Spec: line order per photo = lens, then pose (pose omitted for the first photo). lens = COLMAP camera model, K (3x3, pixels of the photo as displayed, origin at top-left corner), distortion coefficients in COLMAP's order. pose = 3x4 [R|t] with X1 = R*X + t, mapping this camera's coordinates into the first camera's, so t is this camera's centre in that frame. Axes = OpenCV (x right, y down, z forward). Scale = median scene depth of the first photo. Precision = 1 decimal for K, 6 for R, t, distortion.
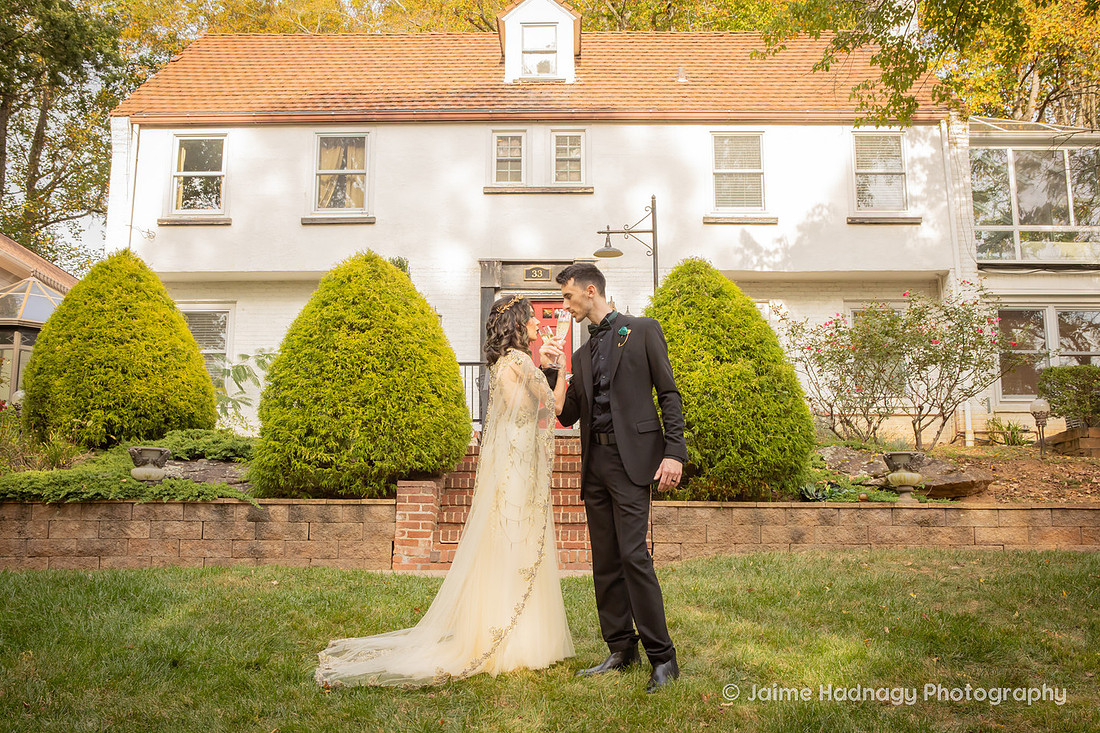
lens RADIAL K [[1075.5, 0, 550.0], [0, 1075.5, 366.5], [0, 0, 1]] dist [-0.047022, 0.029164]
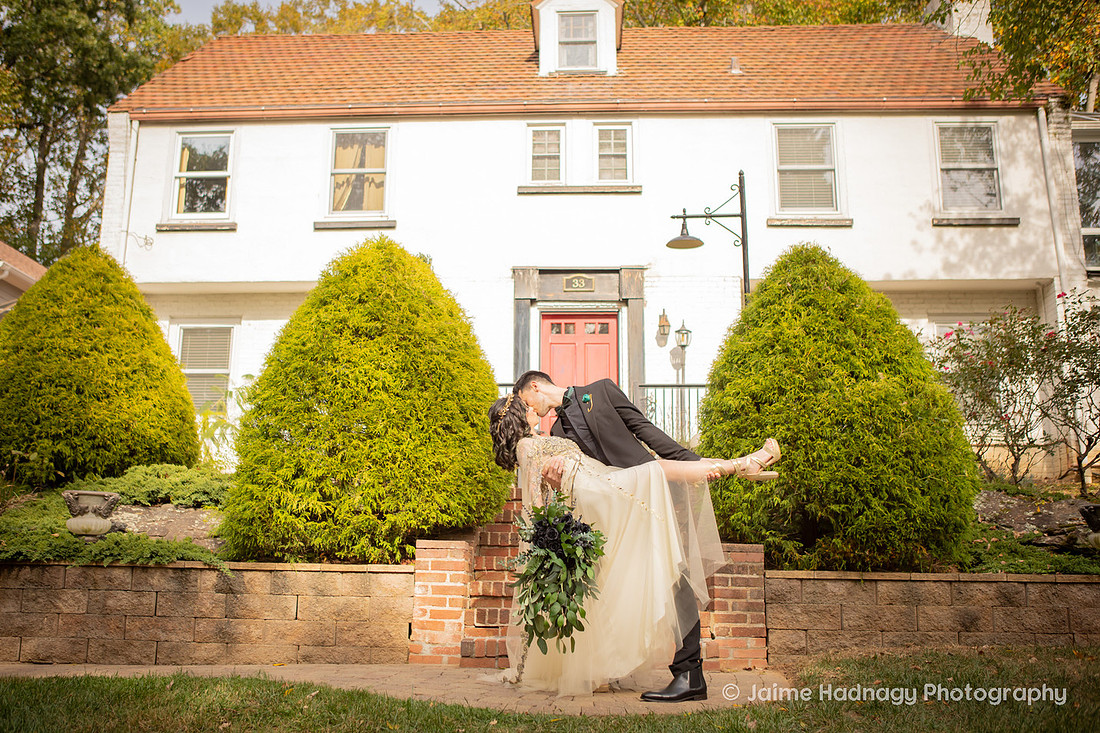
lens RADIAL K [[1033.0, 0, 529.4], [0, 1033.0, 359.4], [0, 0, 1]] dist [-0.065712, 0.075471]
pose [[0.999291, 0.001133, -0.037626, -0.030968], [-0.002294, 0.999522, -0.030833, 0.003480], [0.037574, 0.030897, 0.998816, 0.238377]]
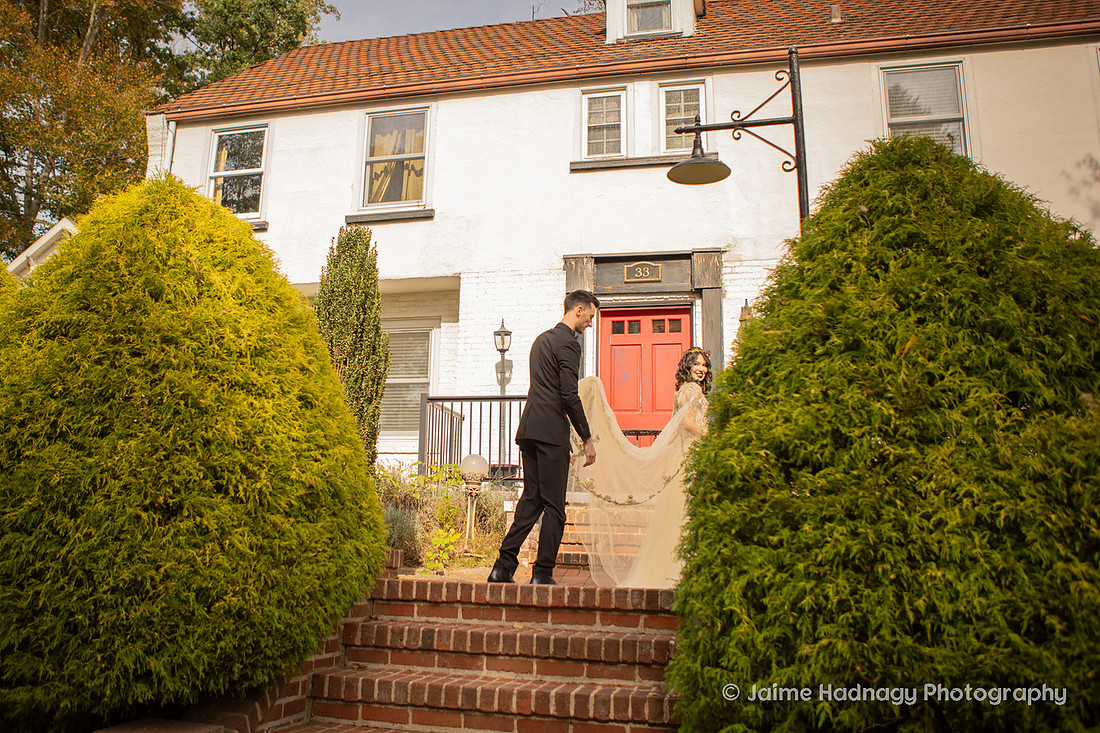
lens RADIAL K [[900.8, 0, 513.0], [0, 900.8, 348.3], [0, 0, 1]] dist [-0.093180, 0.082857]
pose [[0.974020, -0.022892, -0.225304, 0.060520], [0.012464, 0.998789, -0.047597, -0.009821], [0.226120, 0.043552, 0.973125, 0.591932]]
